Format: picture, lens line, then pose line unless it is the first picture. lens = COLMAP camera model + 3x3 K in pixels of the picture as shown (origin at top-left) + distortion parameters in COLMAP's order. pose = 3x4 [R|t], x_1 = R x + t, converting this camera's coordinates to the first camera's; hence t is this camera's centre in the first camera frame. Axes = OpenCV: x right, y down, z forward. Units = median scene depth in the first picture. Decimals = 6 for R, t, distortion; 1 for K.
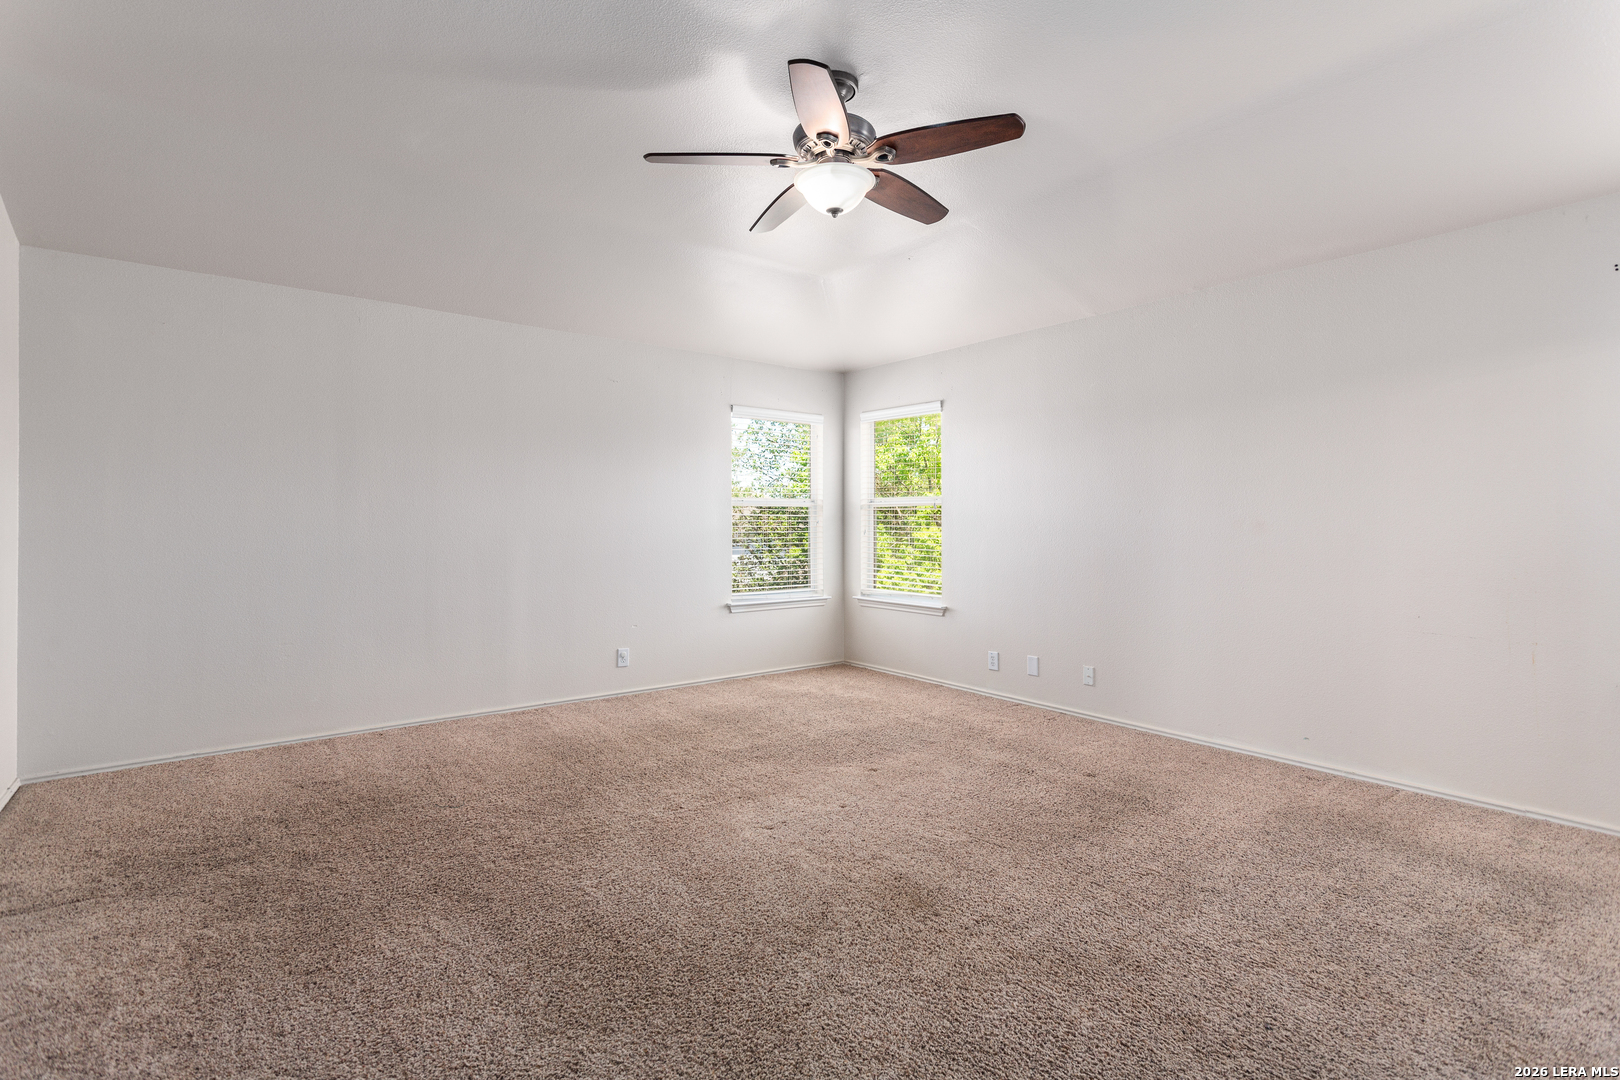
lens RADIAL K [[761.8, 0, 818.9], [0, 761.8, 526.2], [0, 0, 1]] dist [0.002523, 0.003116]
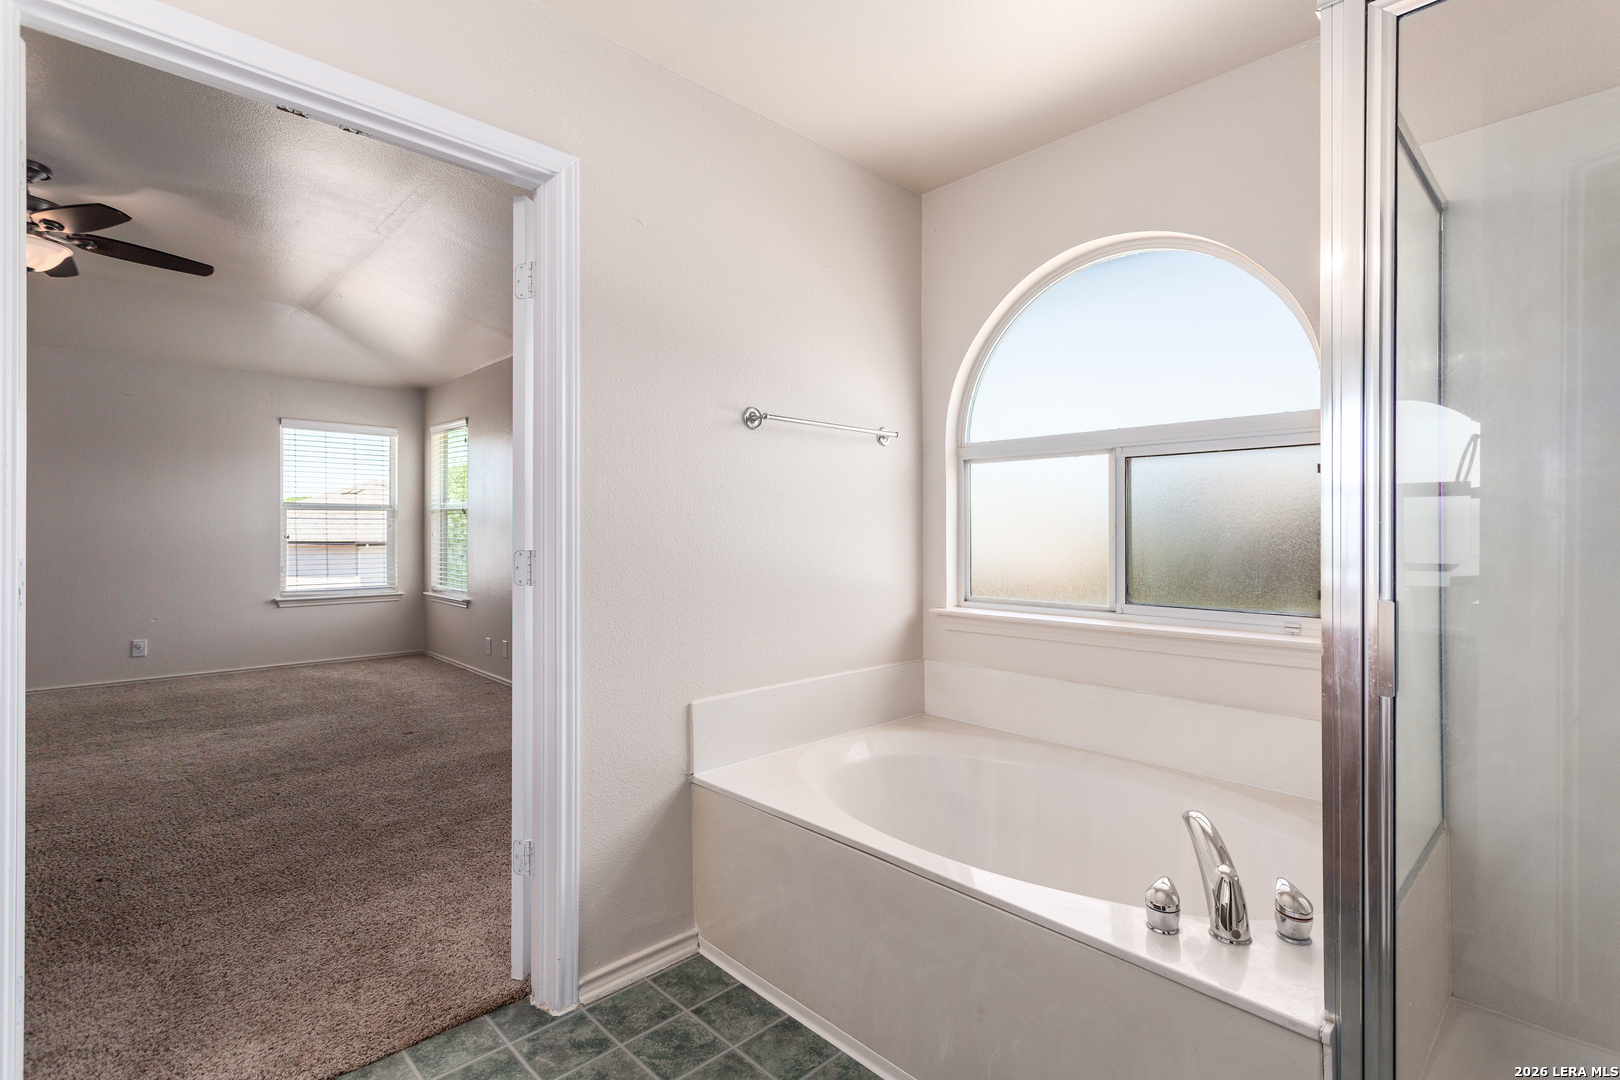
lens RADIAL K [[761.8, 0, 802.3], [0, 761.8, 539.7], [0, 0, 1]] dist [0.002523, 0.003116]
pose [[0.996478, 0.000484, 0.083856, 0.593129], [-0.001250, 0.999958, 0.009080, 0.005513], [-0.083848, -0.009153, 0.996436, -0.170243]]
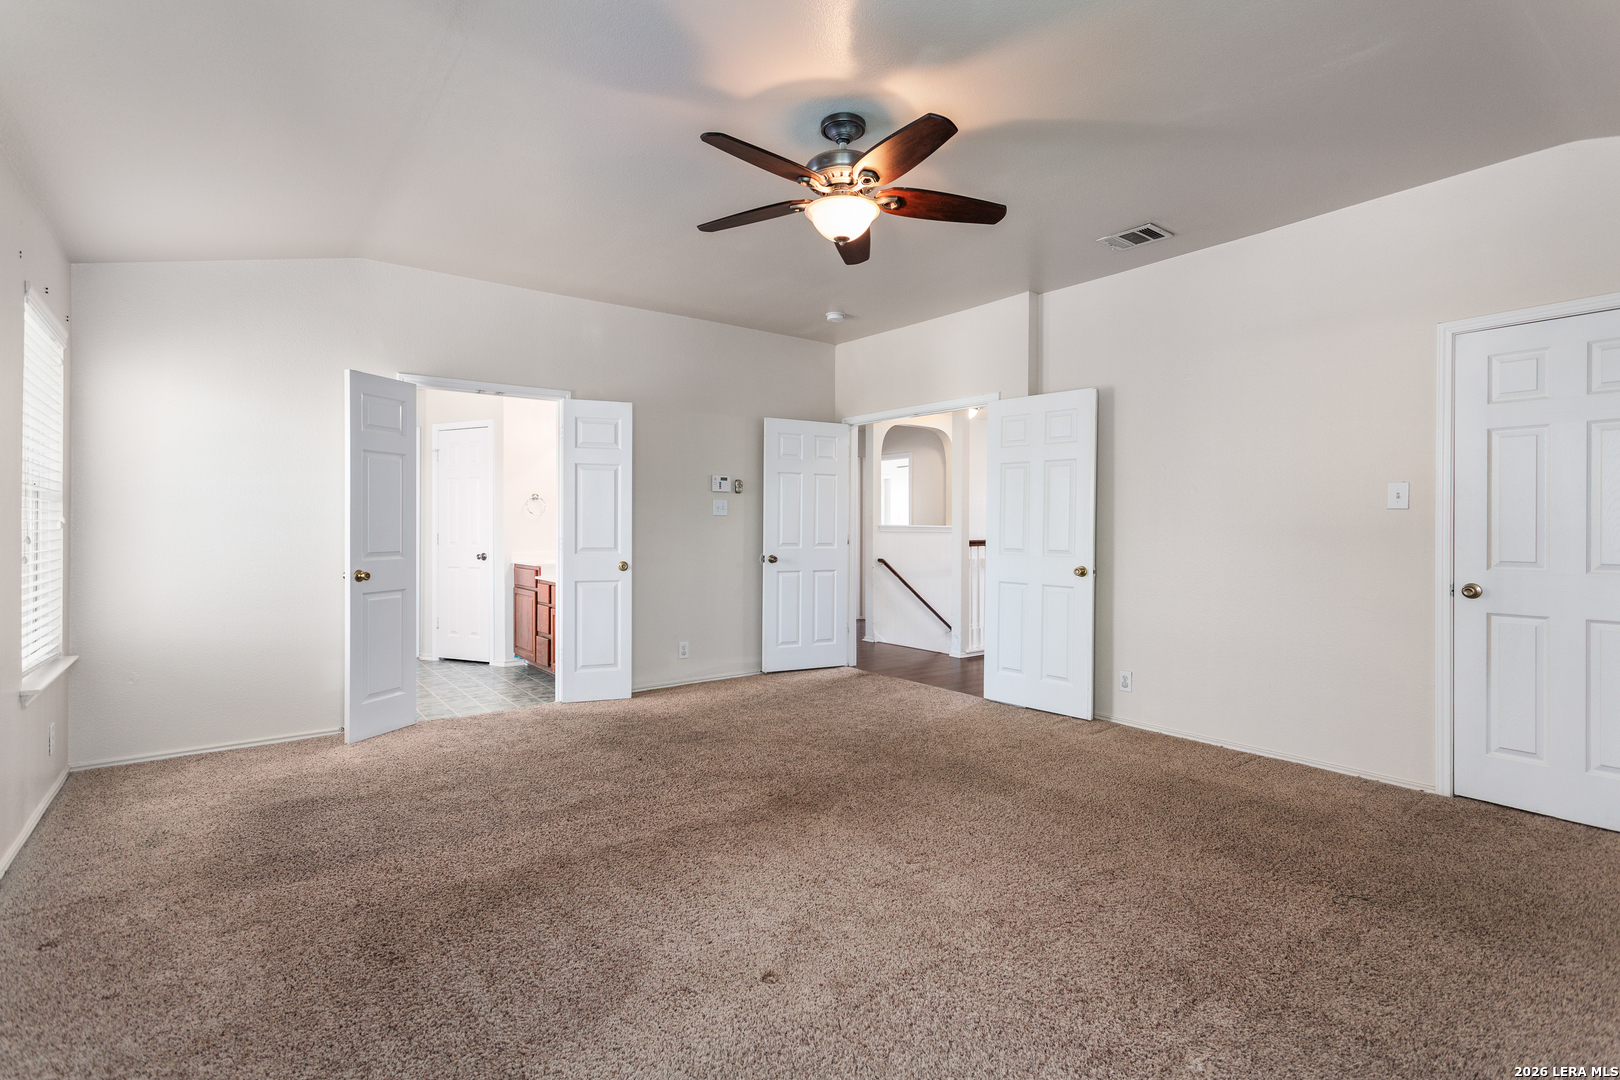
lens RADIAL K [[761.8, 0, 798.7], [0, 761.8, 535.3], [0, 0, 1]] dist [0.002523, 0.003116]
pose [[-0.999629, -0.003586, 0.027012, 0.026365], [-0.003462, 0.999983, 0.004636, 0.003199], [-0.027028, 0.004540, -0.999624, 1.067070]]
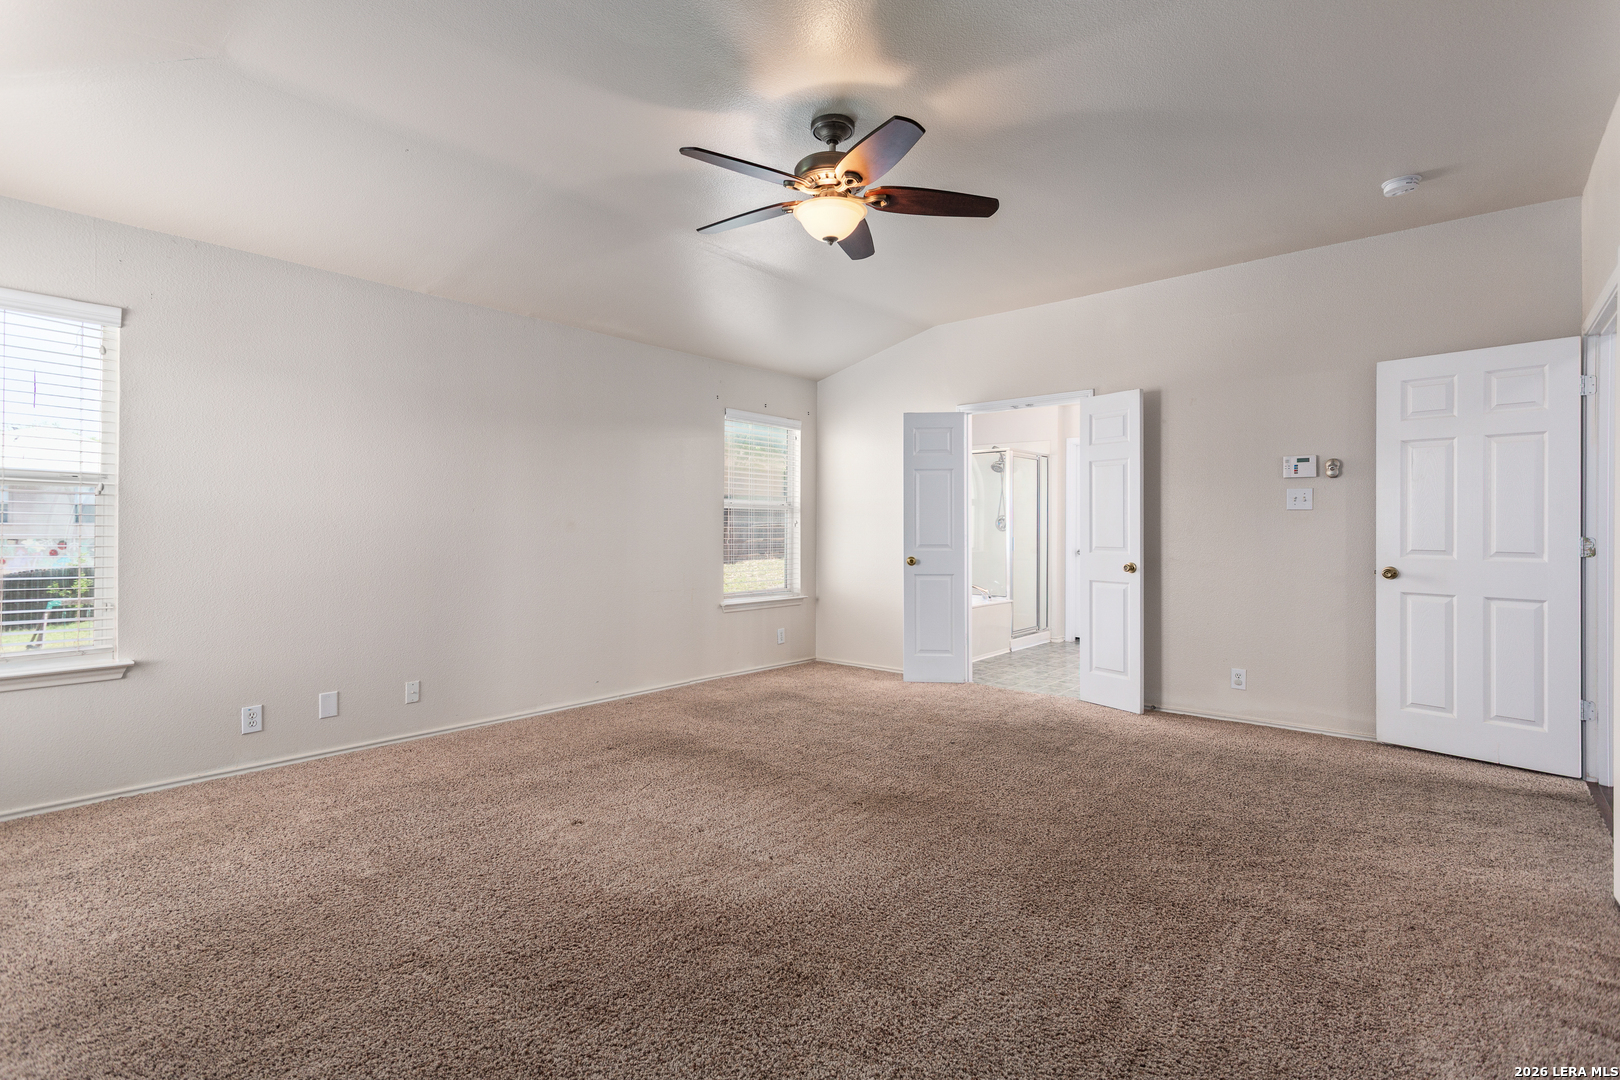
lens RADIAL K [[761.8, 0, 808.4], [0, 761.8, 533.9], [0, 0, 1]] dist [0.002523, 0.003116]
pose [[-0.188055, -0.014227, 0.982055, -0.543437], [-0.003601, 0.999898, 0.013796, -0.003447], [-0.982152, -0.000942, -0.188087, 0.632935]]
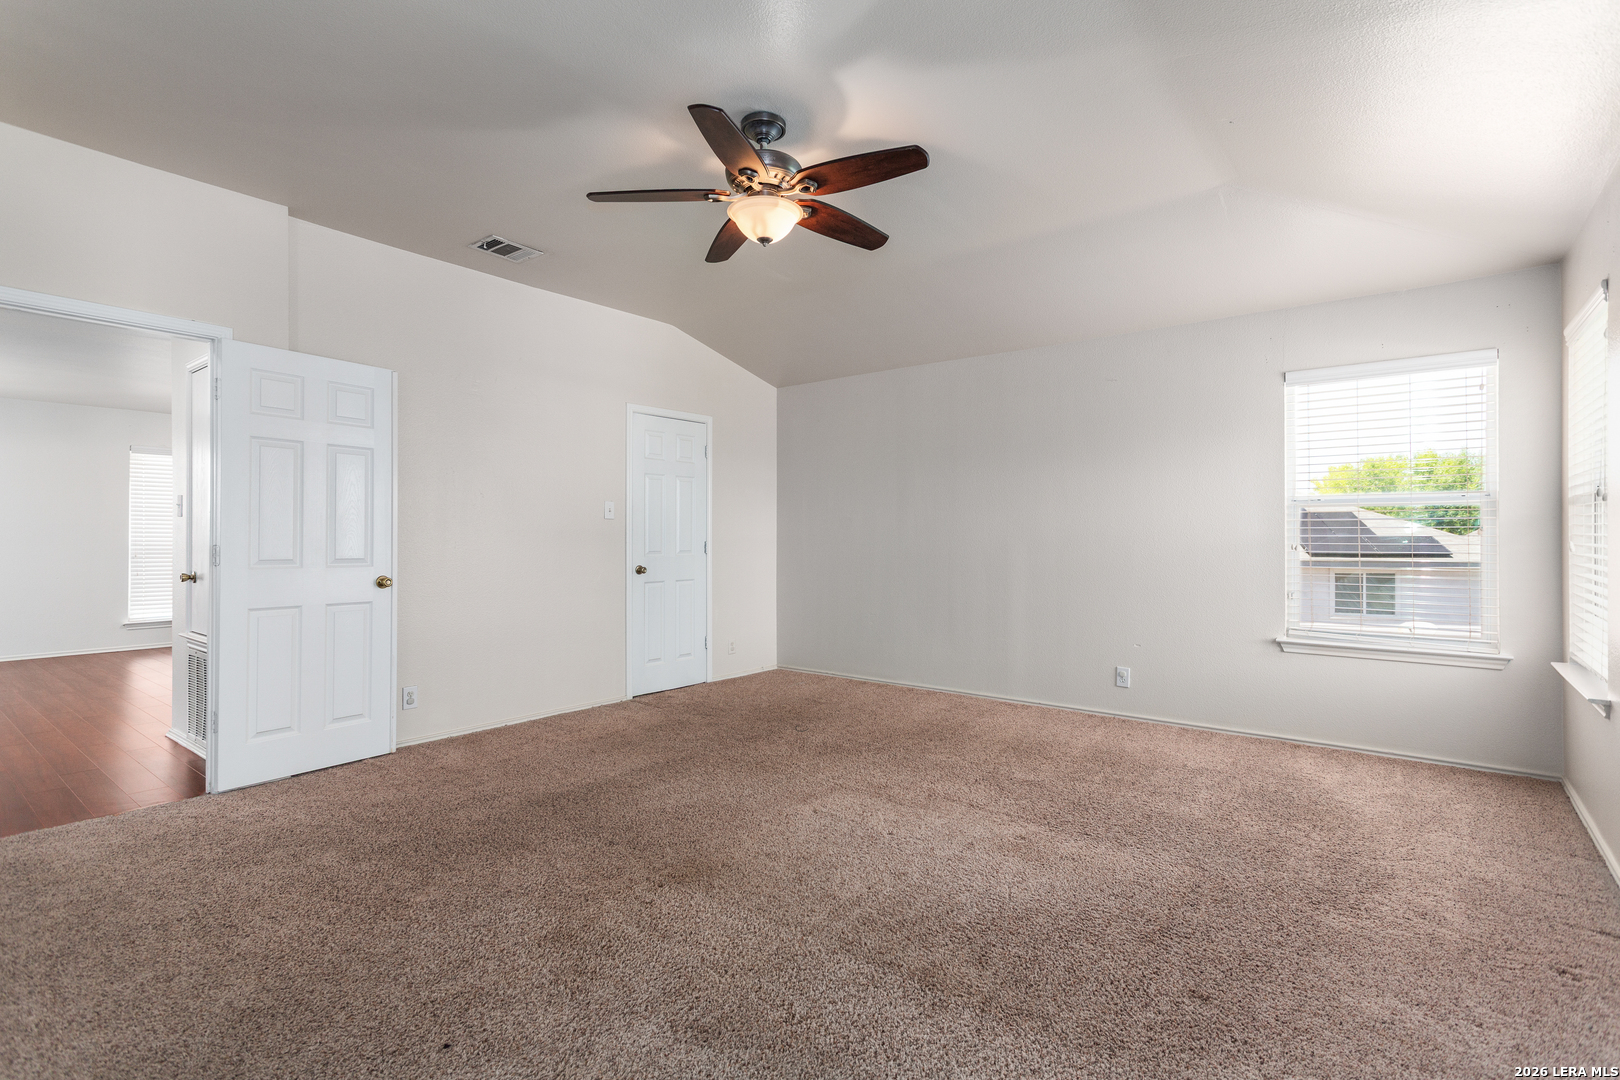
lens RADIAL K [[761.8, 0, 820.1], [0, 761.8, 533.6], [0, 0, 1]] dist [0.002523, 0.003116]
pose [[0.231507, -0.001502, -0.972832, 0.553477], [-0.003722, 0.999990, -0.002430, 0.001546], [0.972826, 0.004184, 0.231499, 0.422030]]
